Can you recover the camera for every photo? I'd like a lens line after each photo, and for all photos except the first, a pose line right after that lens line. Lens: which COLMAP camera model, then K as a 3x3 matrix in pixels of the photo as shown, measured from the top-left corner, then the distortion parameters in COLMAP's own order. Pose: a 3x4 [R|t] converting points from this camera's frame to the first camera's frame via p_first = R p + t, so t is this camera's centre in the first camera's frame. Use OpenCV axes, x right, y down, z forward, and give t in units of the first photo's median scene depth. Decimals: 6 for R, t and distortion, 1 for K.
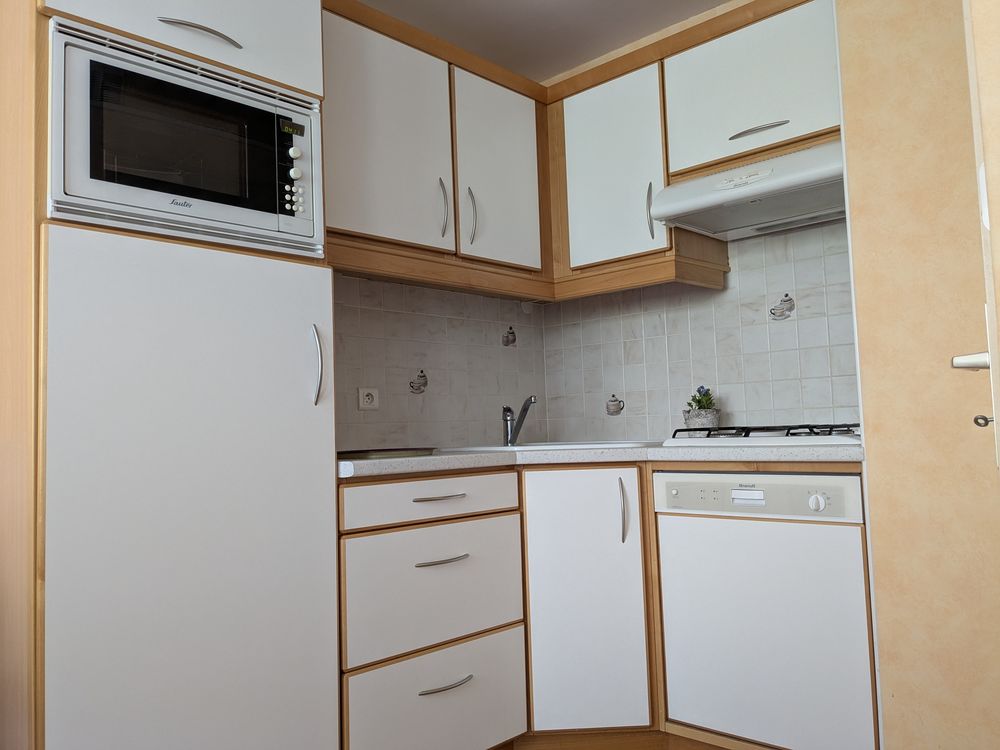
lens RADIAL K [[792.4, 0, 501.9], [0, 792.4, 368.7], [0, 0, 1]] dist [0.048177, -0.078310]
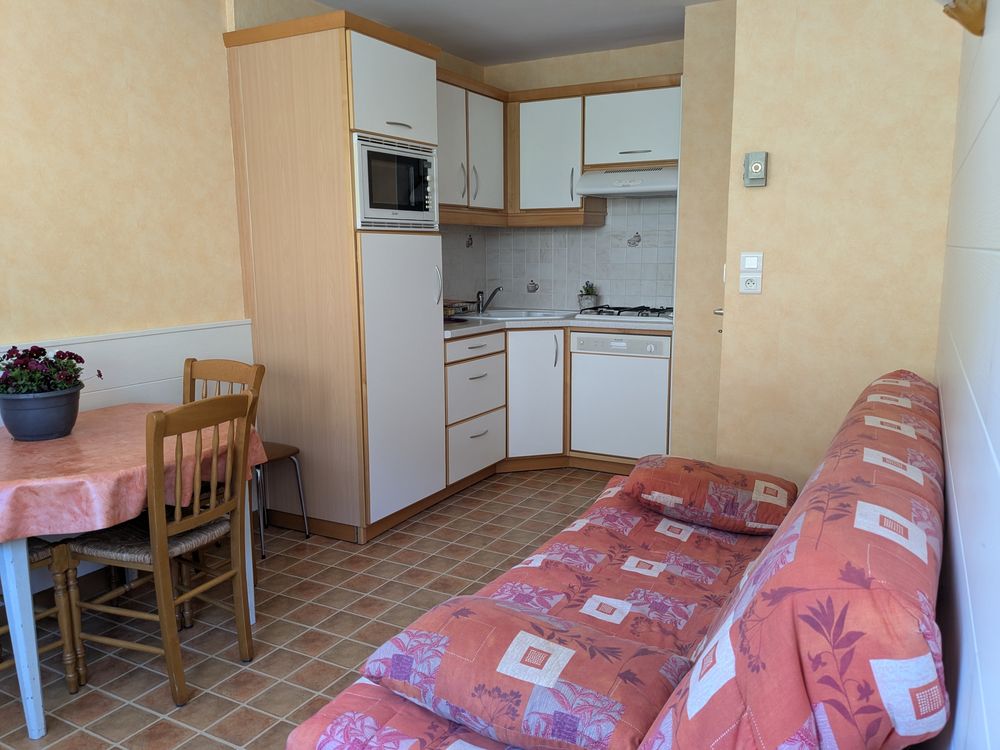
lens RADIAL K [[792.4, 0, 499.2], [0, 792.4, 382.8], [0, 0, 1]] dist [0.048177, -0.078310]
pose [[0.968451, -0.012511, 0.248889, -0.476605], [-0.046667, 0.971966, 0.230444, -0.193037], [-0.244795, -0.234789, 0.940718, -0.838577]]
